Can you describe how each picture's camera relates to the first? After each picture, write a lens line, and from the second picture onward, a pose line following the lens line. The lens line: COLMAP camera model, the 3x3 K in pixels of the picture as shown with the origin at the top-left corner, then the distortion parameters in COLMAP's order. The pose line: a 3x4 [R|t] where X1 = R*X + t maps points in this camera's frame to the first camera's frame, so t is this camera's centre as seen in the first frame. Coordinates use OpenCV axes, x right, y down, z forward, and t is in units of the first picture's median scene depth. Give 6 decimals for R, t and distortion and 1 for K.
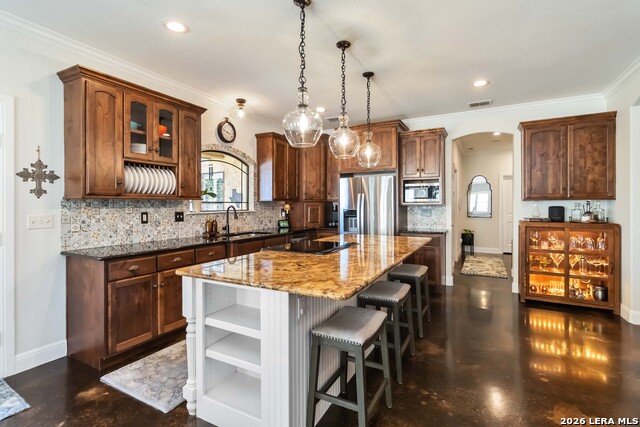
lens RADIAL K [[303.8, 0, 320.3], [0, 303.8, 206.0], [0, 0, 1]] dist [-0.000727, 0.002337]
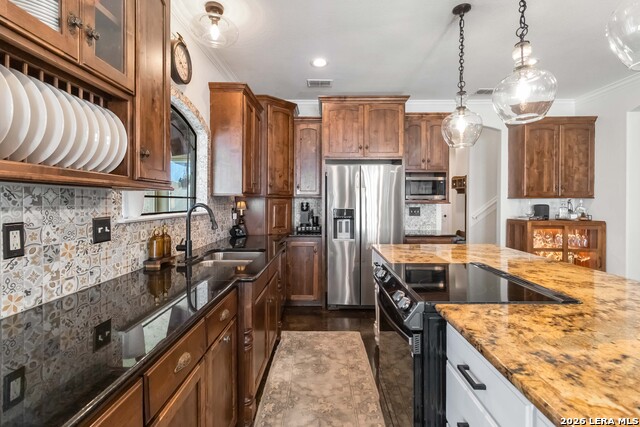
lens RADIAL K [[303.8, 0, 322.3], [0, 303.8, 203.8], [0, 0, 1]] dist [-0.000727, 0.002337]
pose [[0.886151, 0.001101, 0.463396, -0.365933], [-0.002332, 0.999995, 0.002083, -0.001867], [-0.463391, -0.002927, 0.886149, 0.465824]]
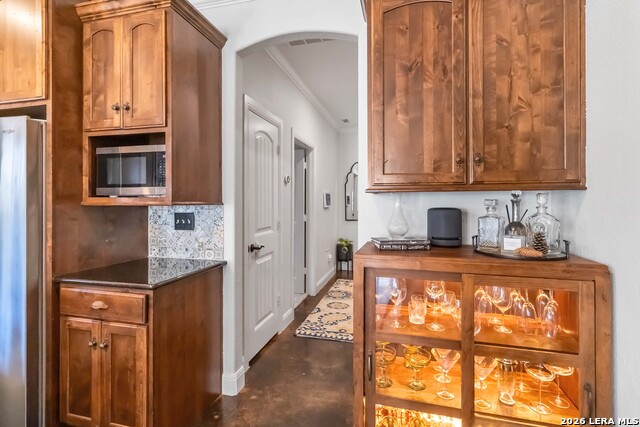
lens RADIAL K [[303.8, 0, 324.3], [0, 303.8, 201.3], [0, 0, 1]] dist [-0.000727, 0.002337]
pose [[0.969674, 0.004846, 0.244352, 0.562729], [-0.002493, 0.999948, -0.009938, -0.003680], [-0.244387, 0.009027, 0.969636, 0.696734]]
